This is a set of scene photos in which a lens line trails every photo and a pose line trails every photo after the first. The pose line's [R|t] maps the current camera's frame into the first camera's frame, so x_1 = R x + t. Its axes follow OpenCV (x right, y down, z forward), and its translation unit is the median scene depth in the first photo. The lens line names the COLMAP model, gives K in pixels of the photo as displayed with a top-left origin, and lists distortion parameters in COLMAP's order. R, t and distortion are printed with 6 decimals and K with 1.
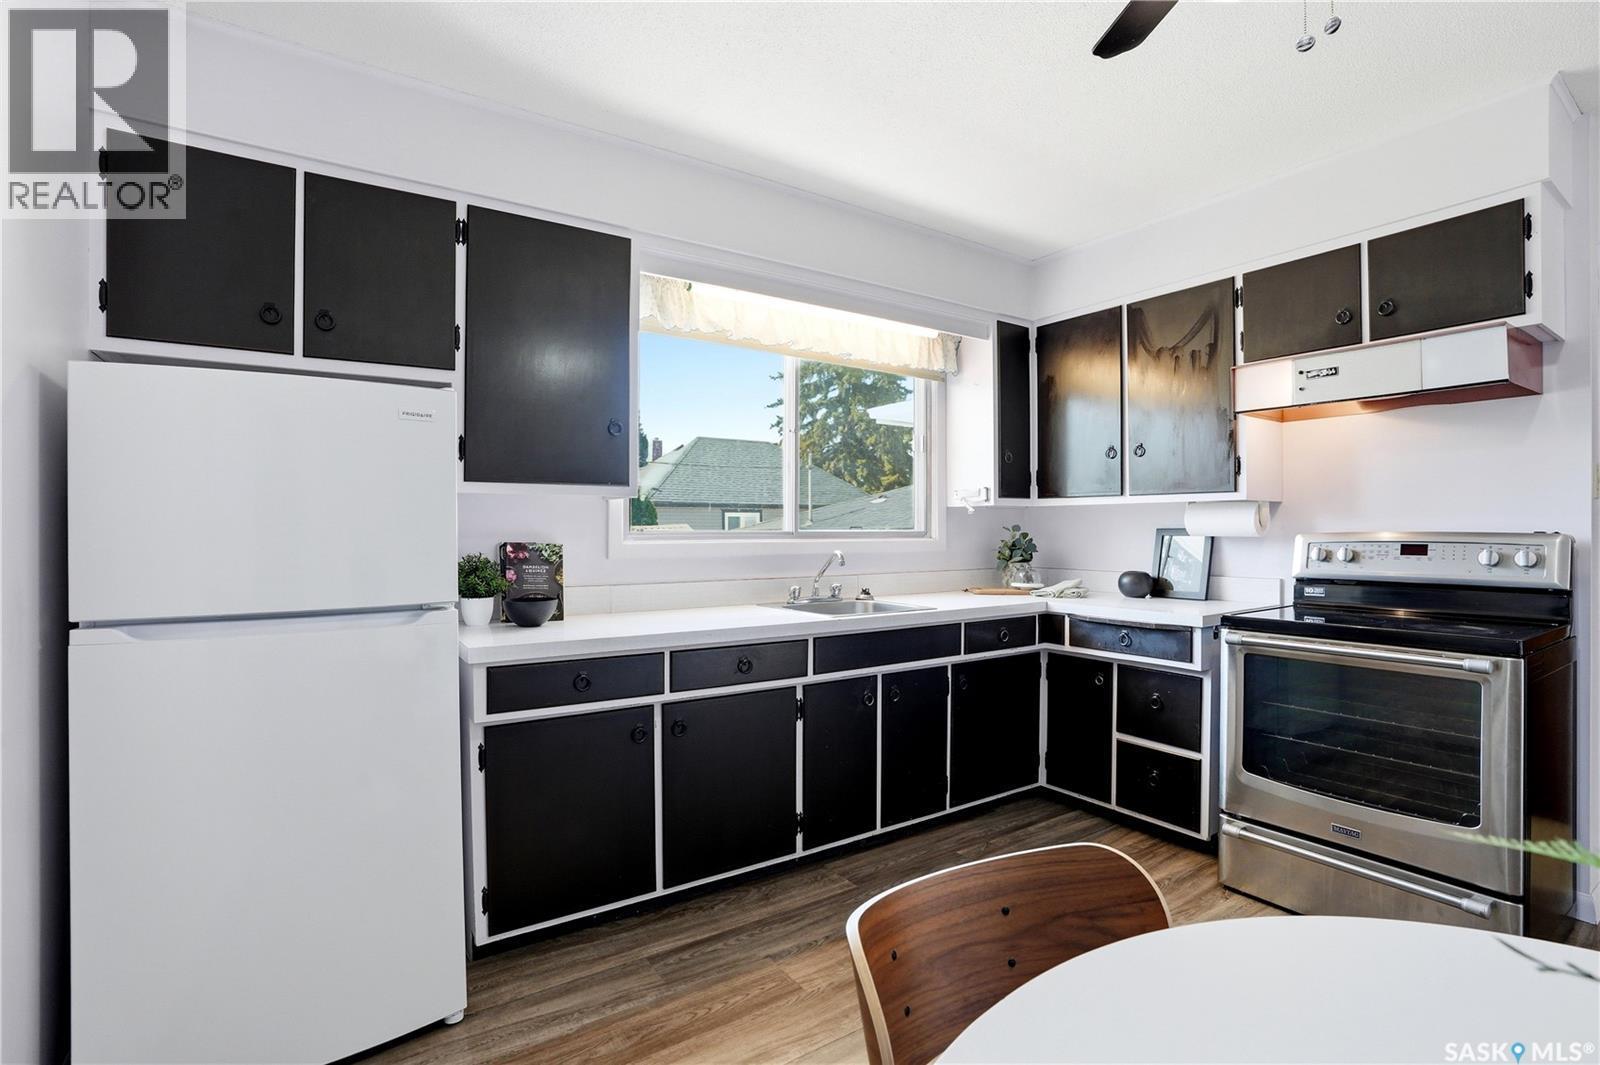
lens RADIAL K [[751.0, 0, 800.0], [0, 751.0, 532.5], [0, 0, 1]] dist [-0.001024, 0.000046]
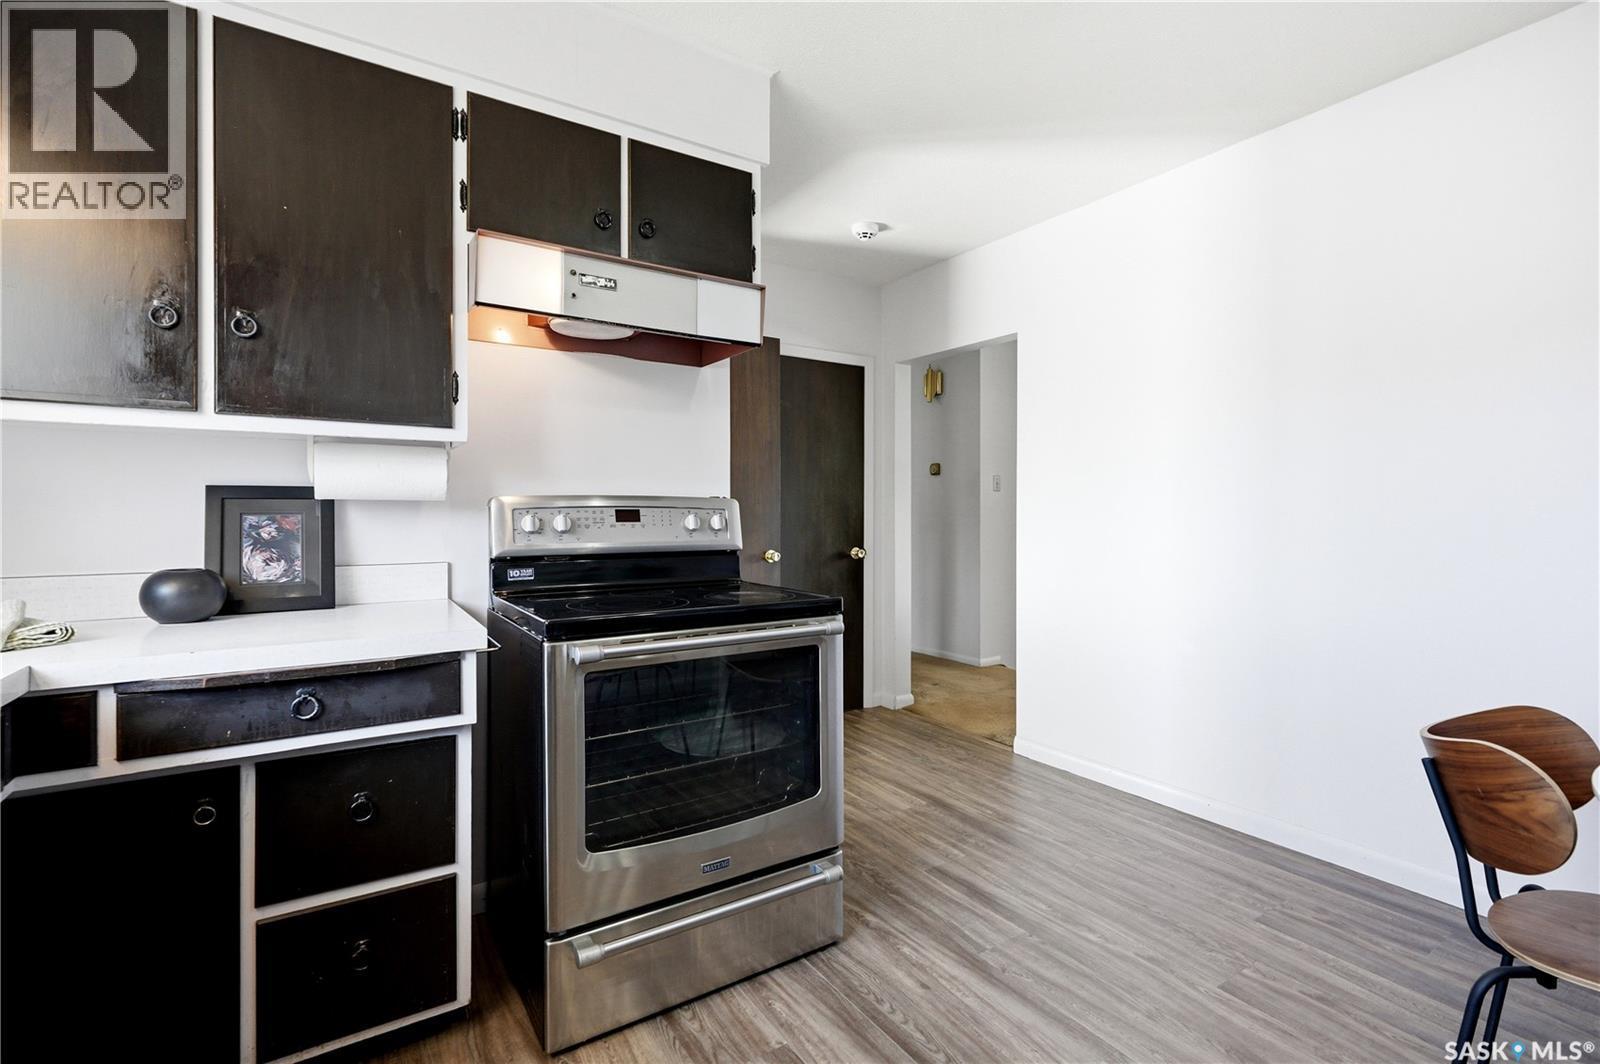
lens RADIAL K [[734.1, 0, 791.9], [0, 734.1, 518.9], [0, 0, 1]] dist [0.000174, 0.000159]
pose [[0.012382, -0.002501, 0.999920, -0.037981], [0.005061, 0.999984, 0.002438, 0.022550], [-0.999911, 0.005030, 0.012394, 0.705885]]
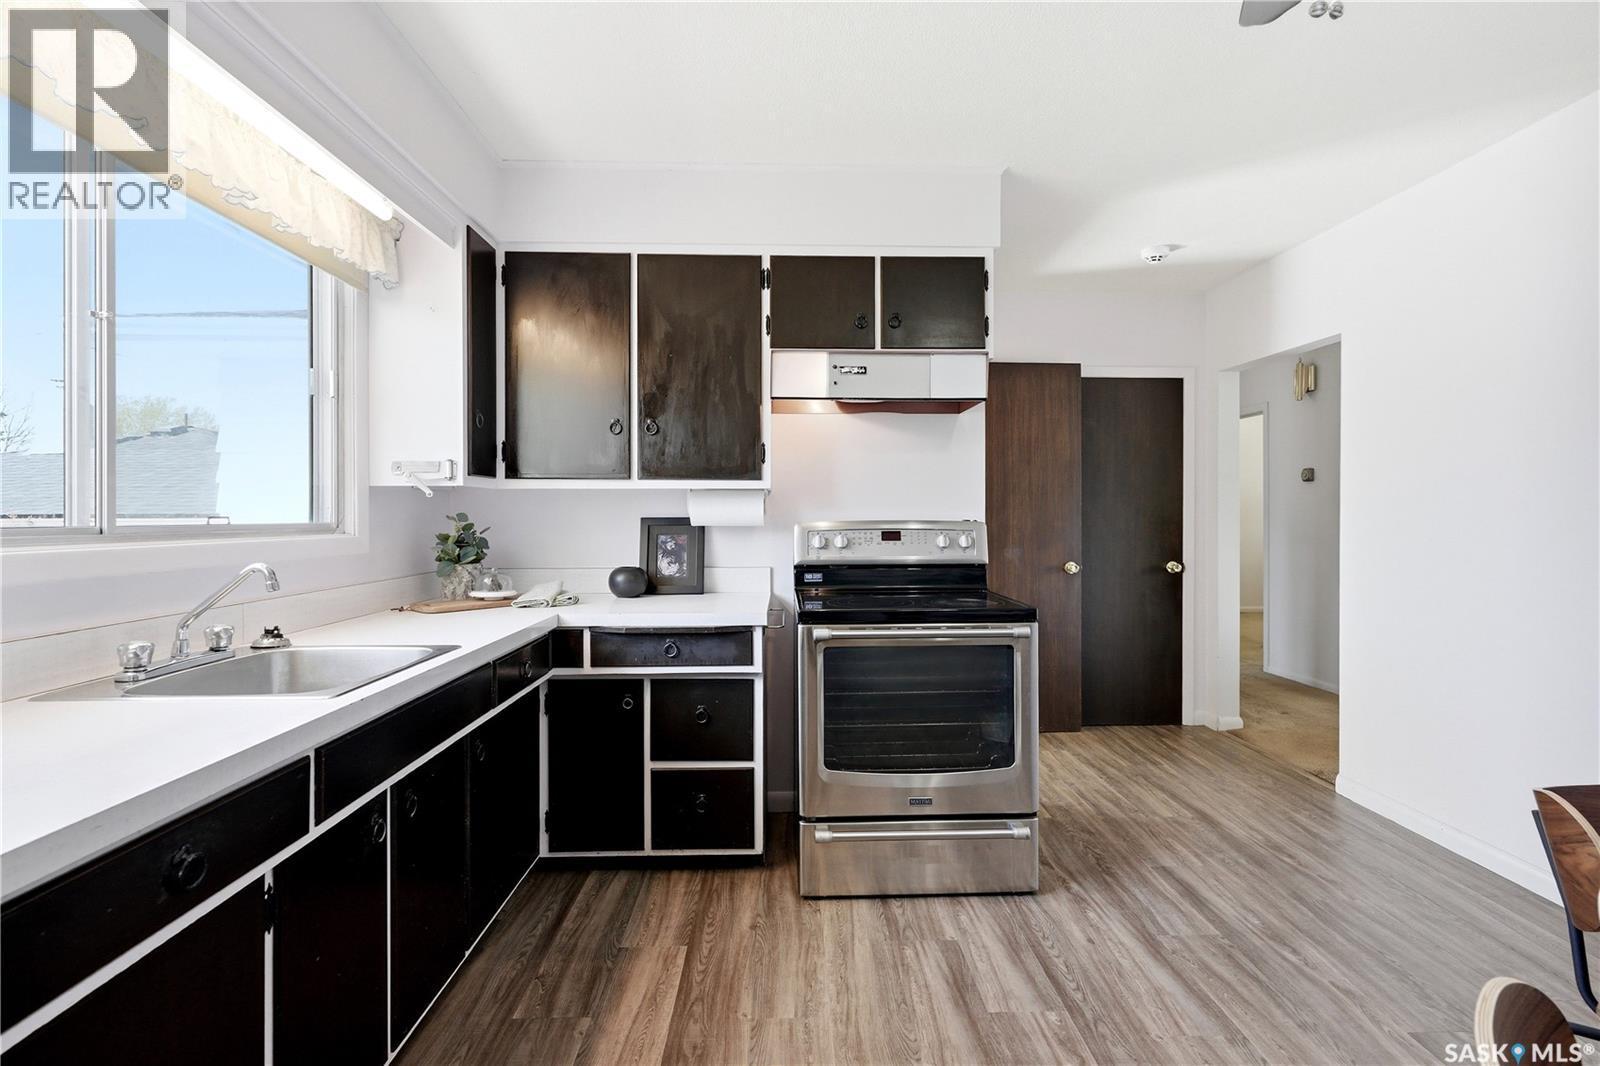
lens RADIAL K [[734.1, 0, 791.9], [0, 734.1, 519.9], [0, 0, 1]] dist [0.000174, 0.000159]
pose [[0.540999, -0.004673, 0.841010, -0.193552], [0.005547, 0.999983, 0.001988, -0.004403], [-0.841005, 0.003590, 0.541015, 0.456504]]
